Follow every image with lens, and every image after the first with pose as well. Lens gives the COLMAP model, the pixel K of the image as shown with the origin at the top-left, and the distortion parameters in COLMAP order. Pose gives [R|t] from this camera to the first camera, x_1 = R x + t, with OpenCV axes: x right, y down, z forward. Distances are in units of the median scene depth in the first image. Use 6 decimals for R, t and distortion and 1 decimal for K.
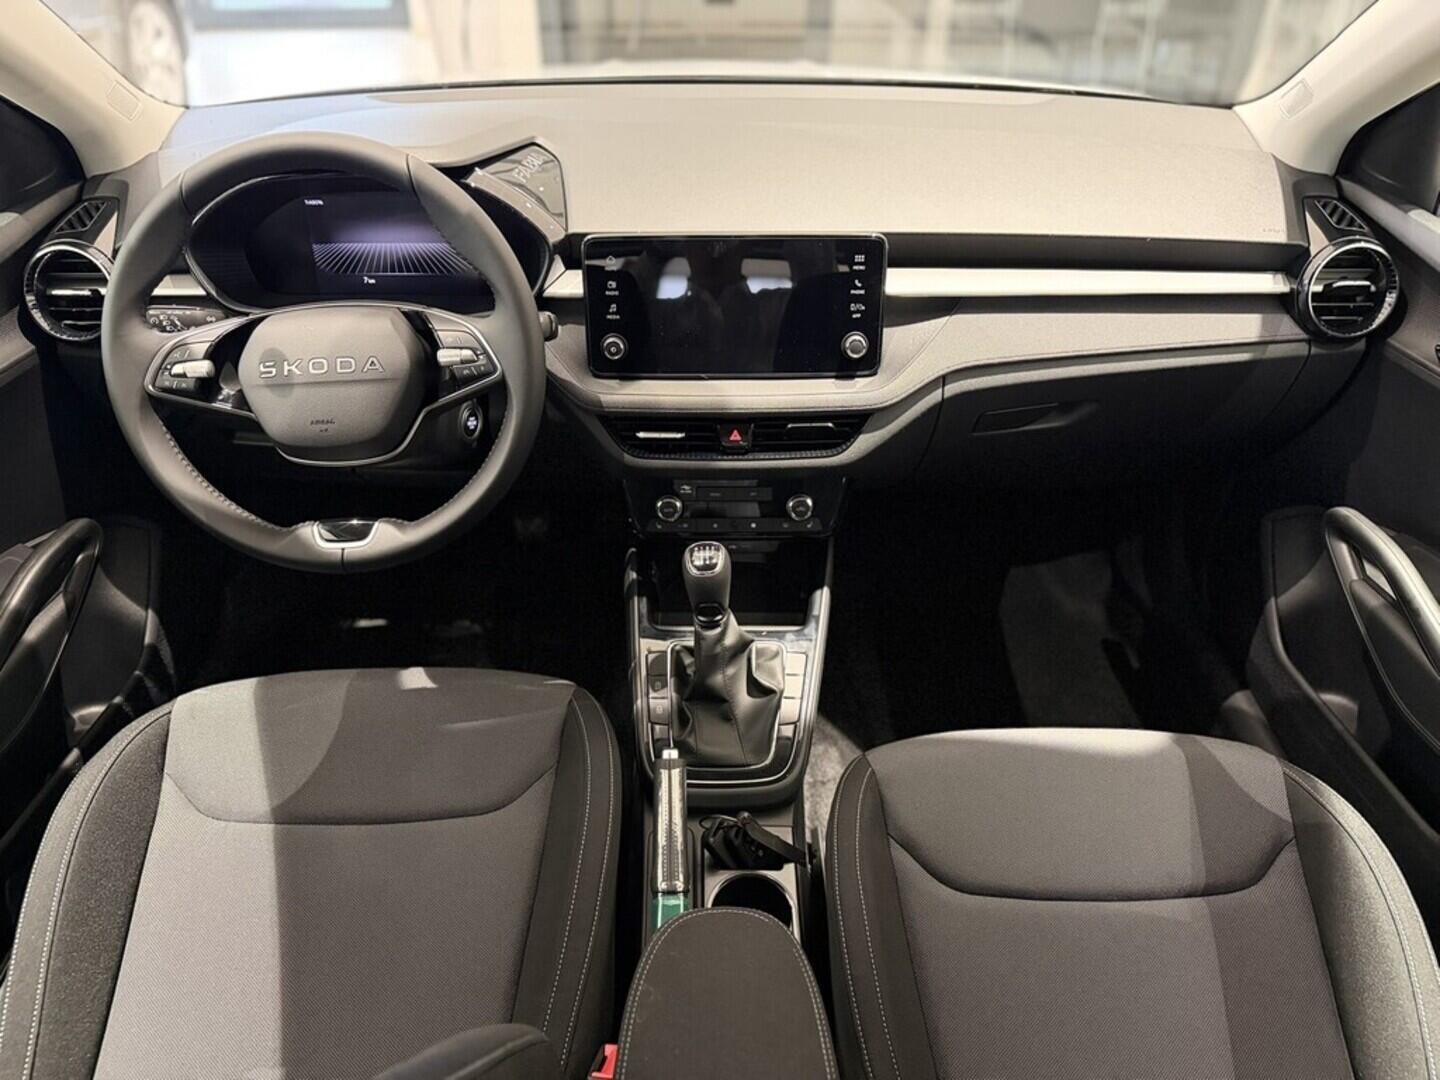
lens RADIAL K [[1021.9, 0, 721.7], [0, 1021.9, 532.7], [0, 0, 1]] dist [0.050464, -0.005312]
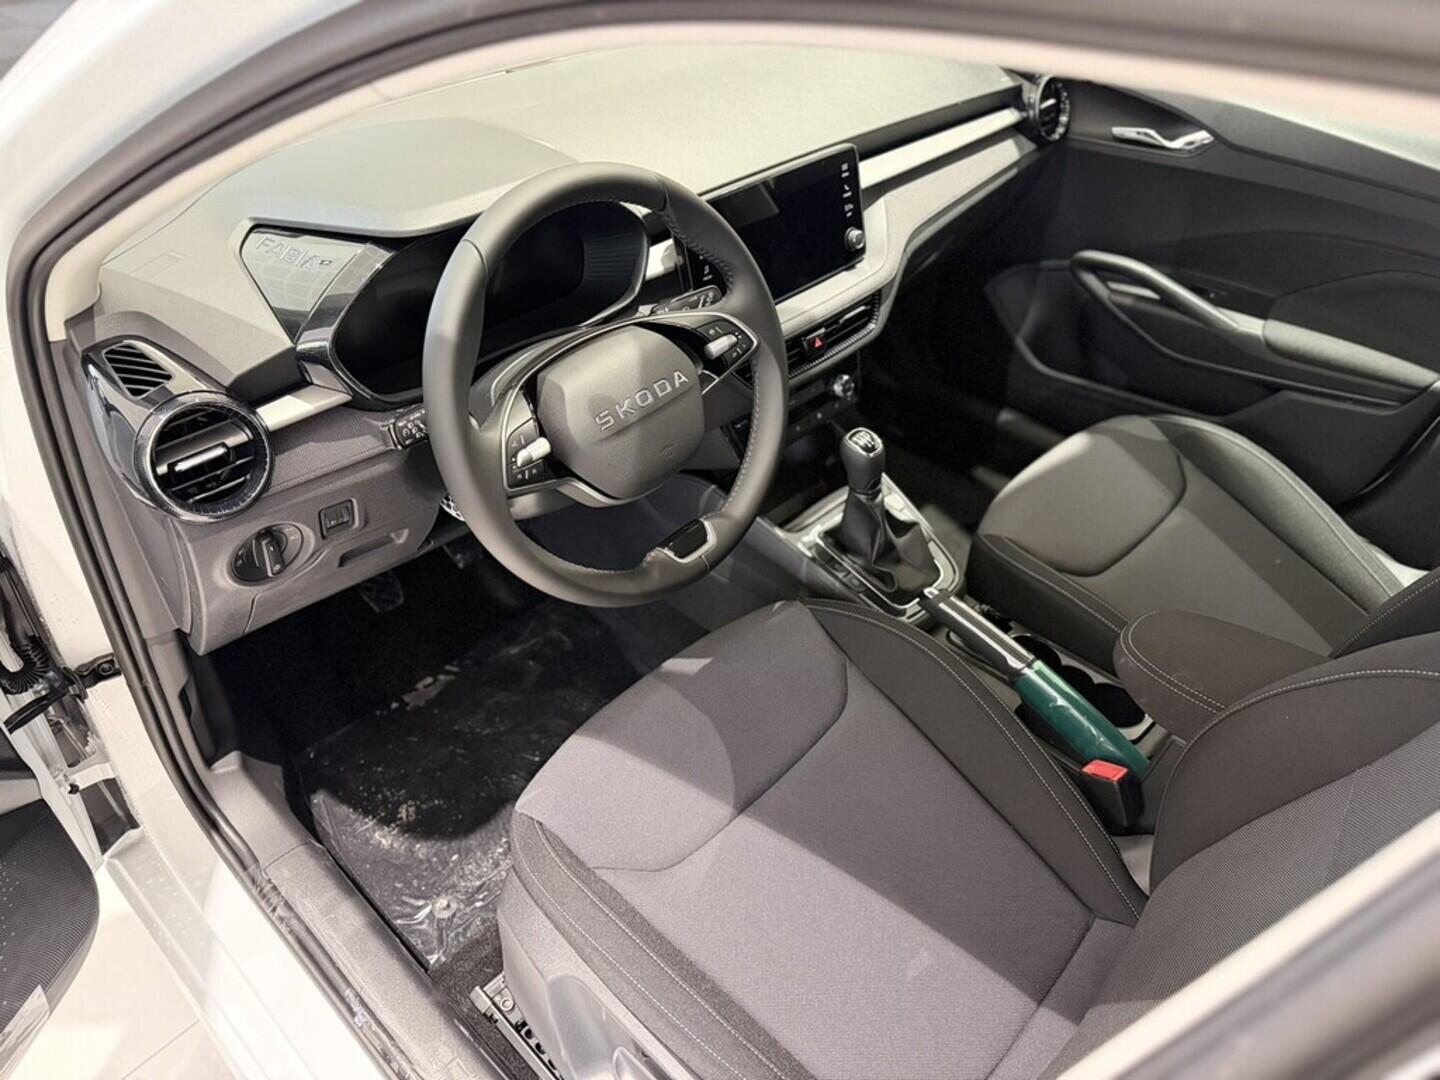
lens RADIAL K [[1021.9, 0, 719.9], [0, 1021.9, 544.4], [0, 0, 1]] dist [0.050464, -0.005312]
pose [[0.705329, -0.446981, 0.550200, -0.831361], [0.386207, 0.893150, 0.230494, -0.204924], [-0.594437, 0.049917, 0.802591, 0.134280]]
